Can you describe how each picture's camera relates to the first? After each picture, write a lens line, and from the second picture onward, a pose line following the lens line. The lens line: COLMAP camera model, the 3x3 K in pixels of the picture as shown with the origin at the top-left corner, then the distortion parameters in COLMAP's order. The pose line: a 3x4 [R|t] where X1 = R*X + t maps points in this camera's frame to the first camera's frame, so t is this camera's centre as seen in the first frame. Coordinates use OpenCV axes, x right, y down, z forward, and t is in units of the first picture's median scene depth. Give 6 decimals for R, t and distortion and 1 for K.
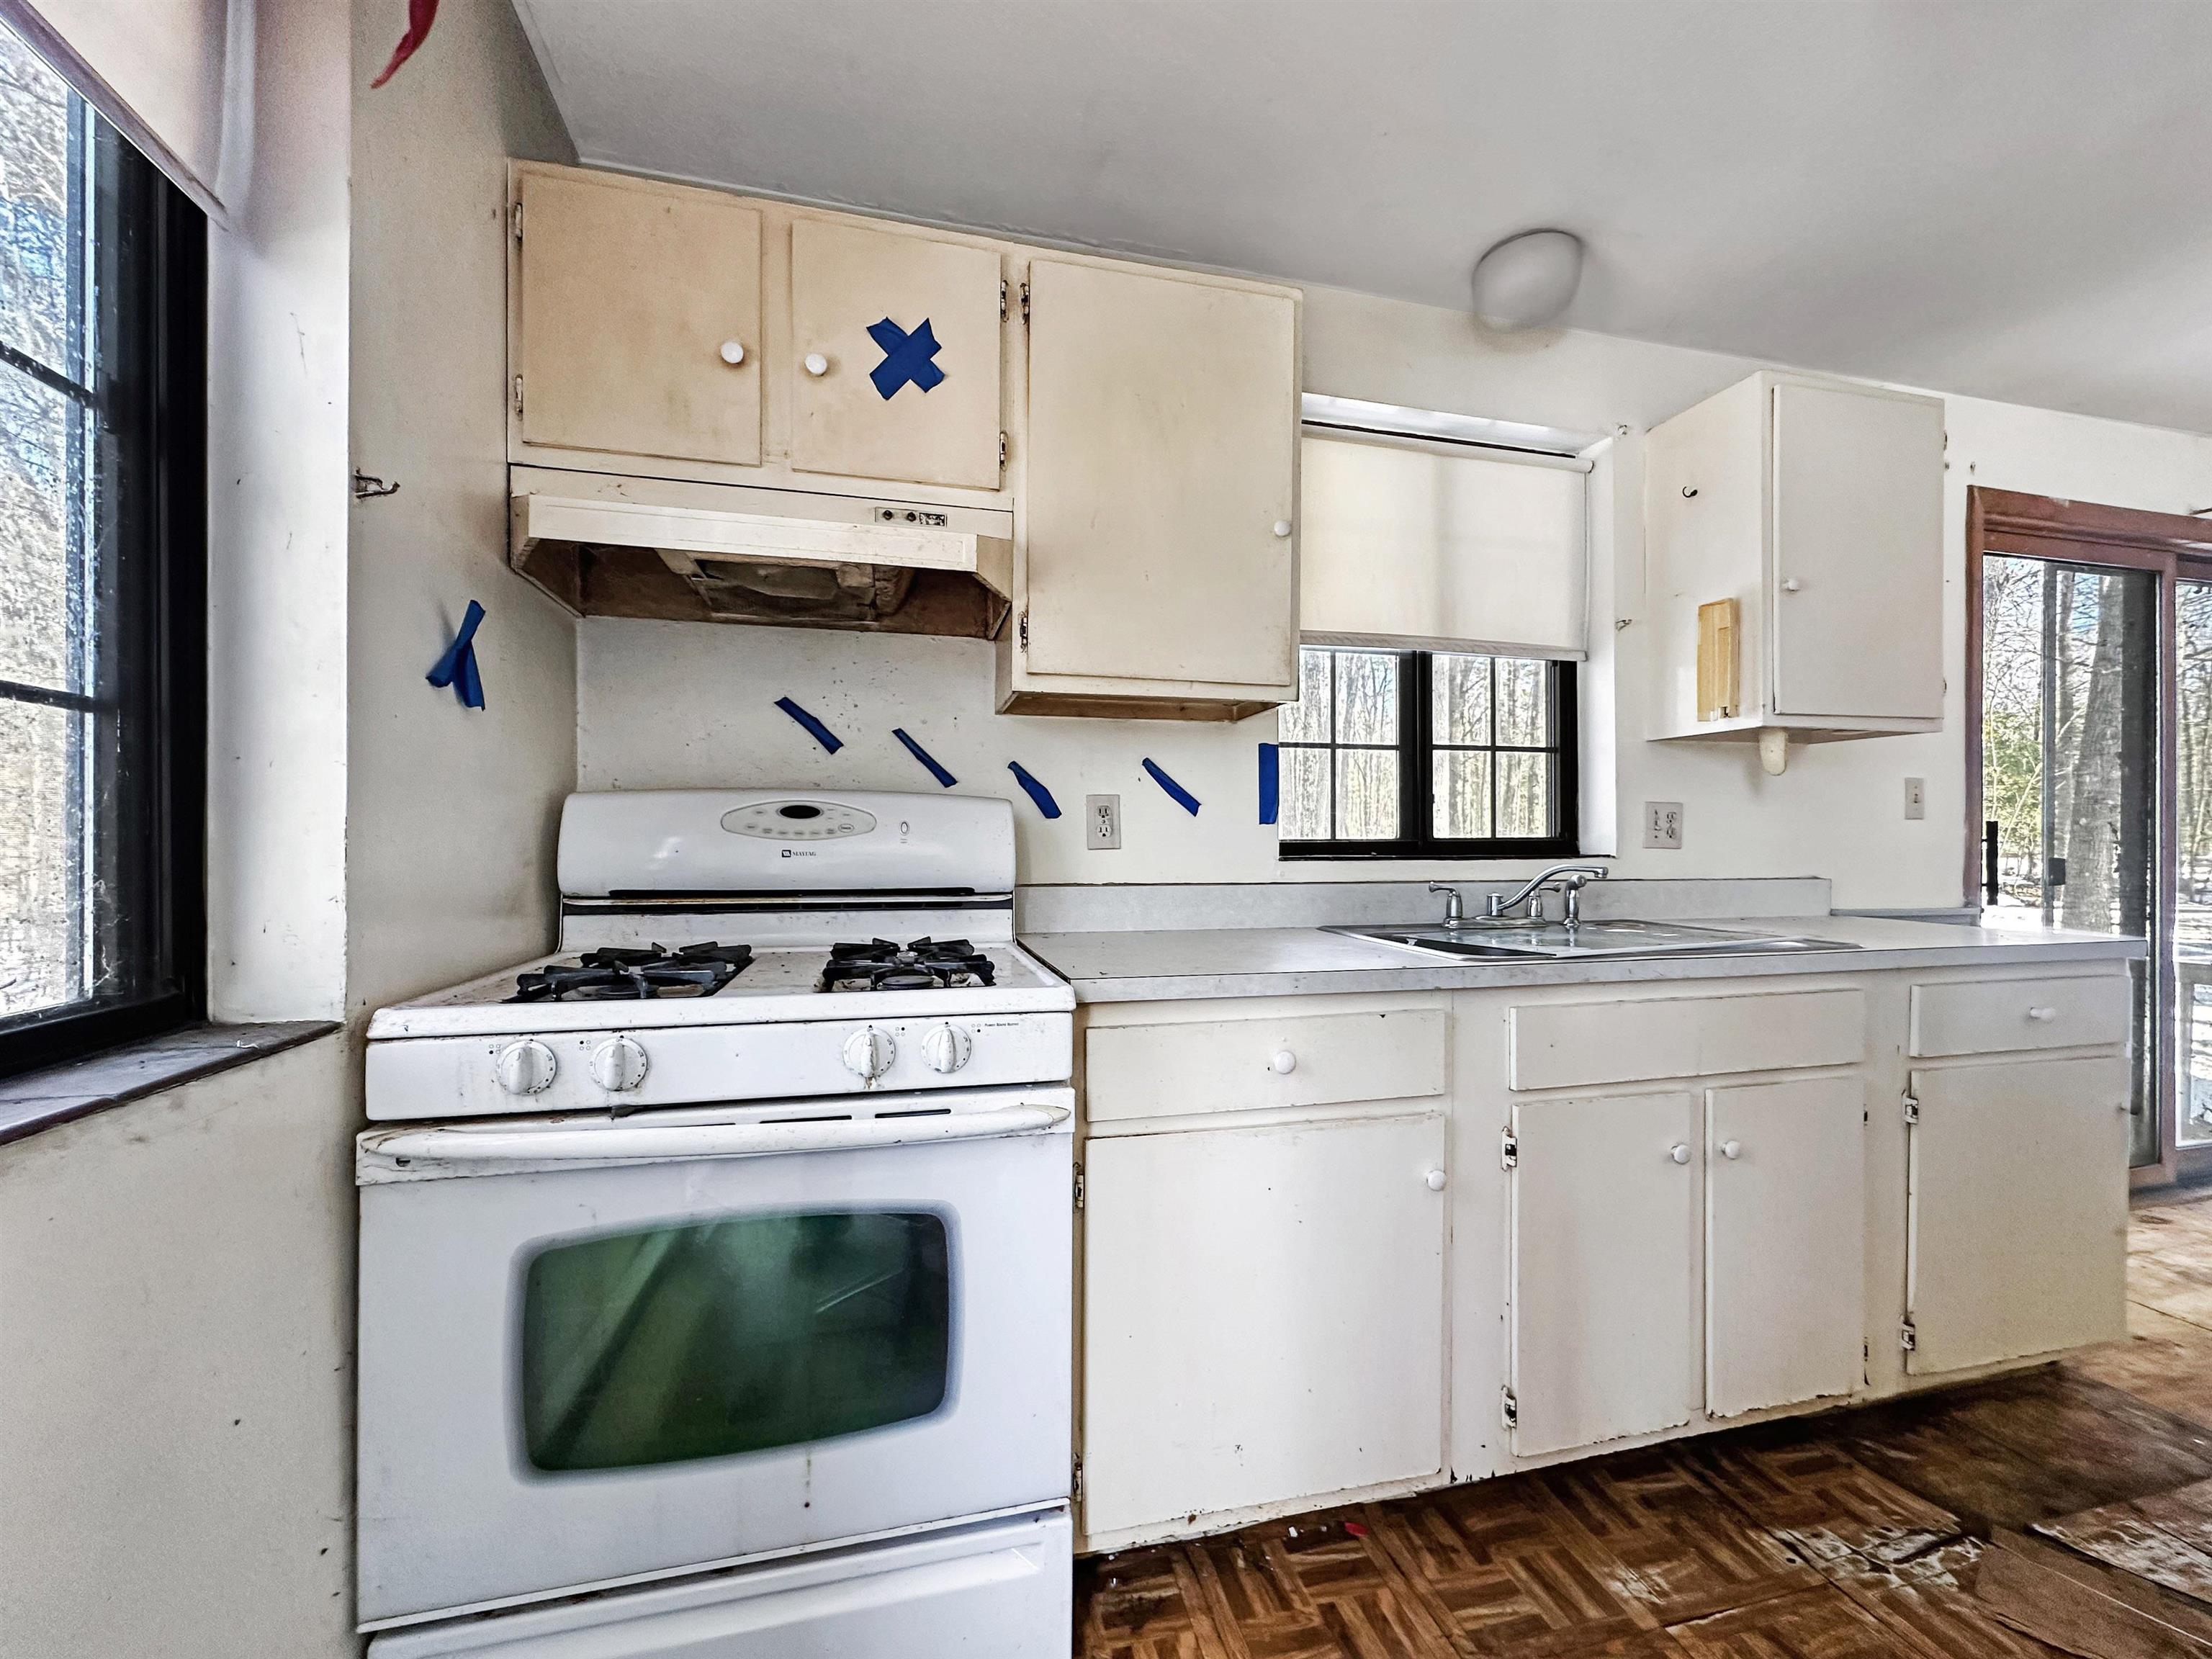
lens RADIAL K [[879.6, 0, 1102.1], [0, 879.6, 852.1], [0, 0, 1]] dist [-0.000779, 0.000499]
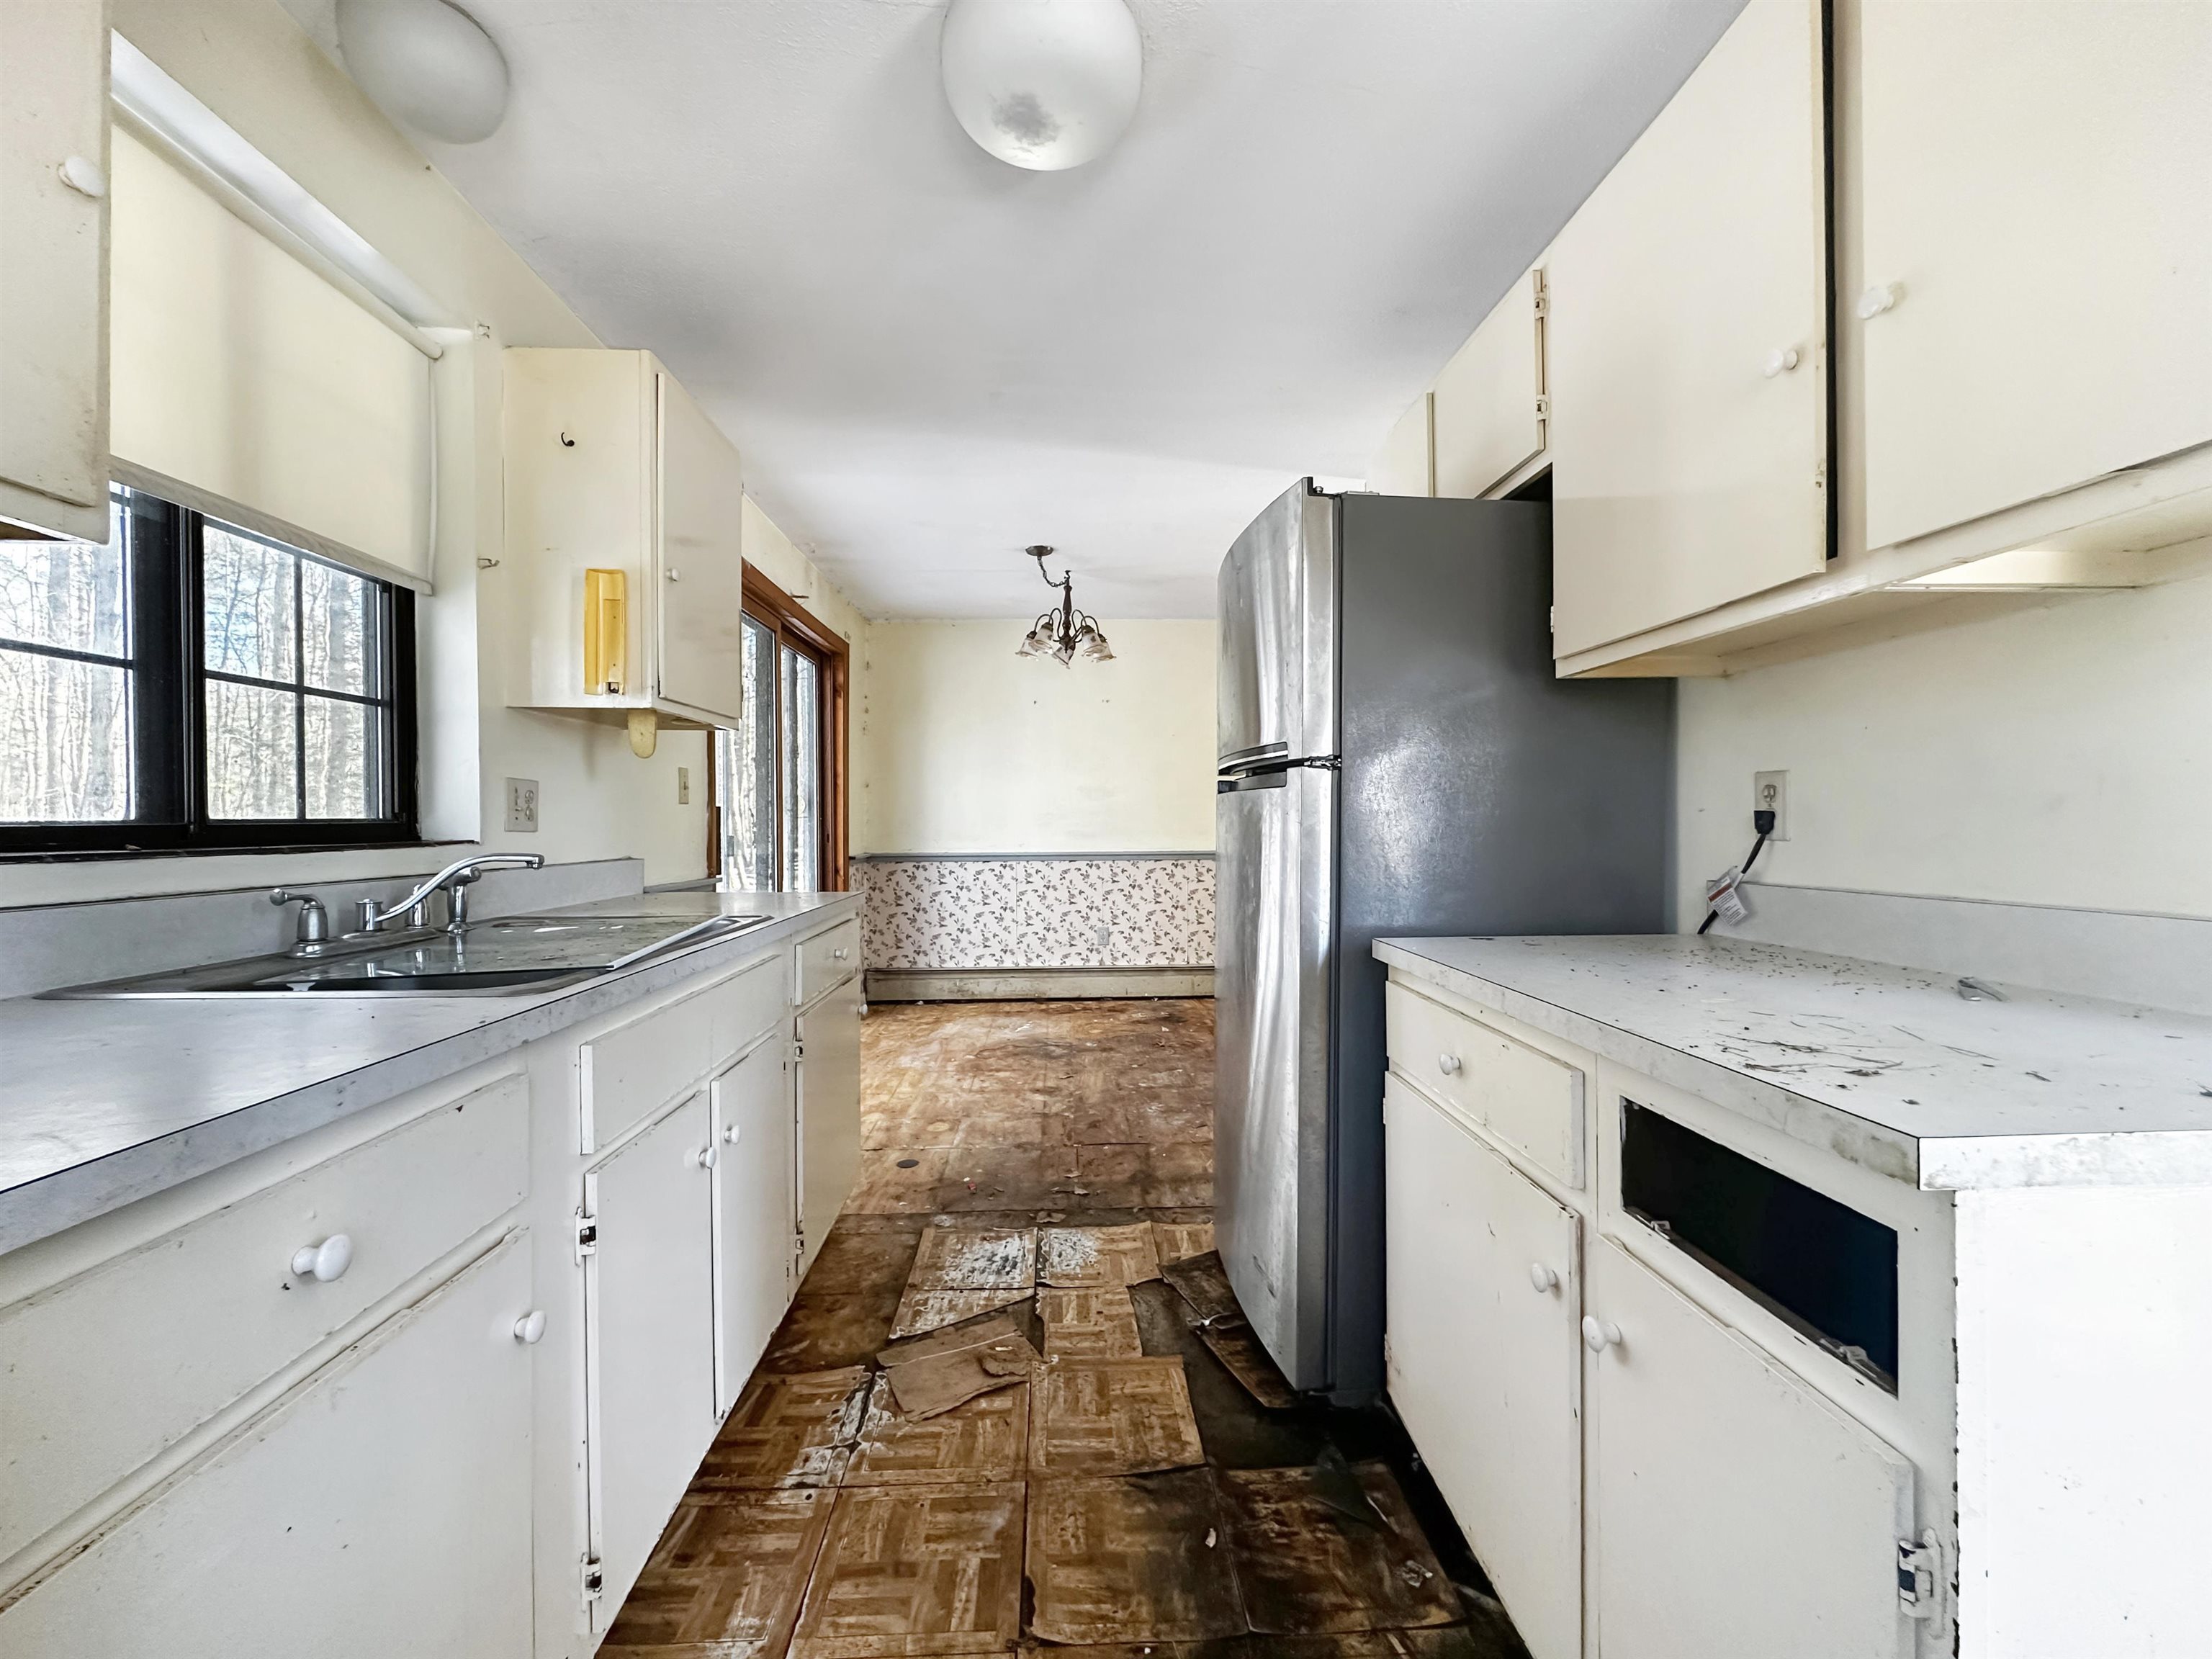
lens RADIAL K [[886.3, 0, 1102.2], [0, 886.3, 831.1], [0, 0, 1]] dist [-0.001948, 0.000187]
pose [[0.193406, -0.009379, 0.981074, -0.135121], [0.013965, 0.999879, 0.006806, -0.003515], [-0.981019, 0.012385, 0.193513, 0.299897]]
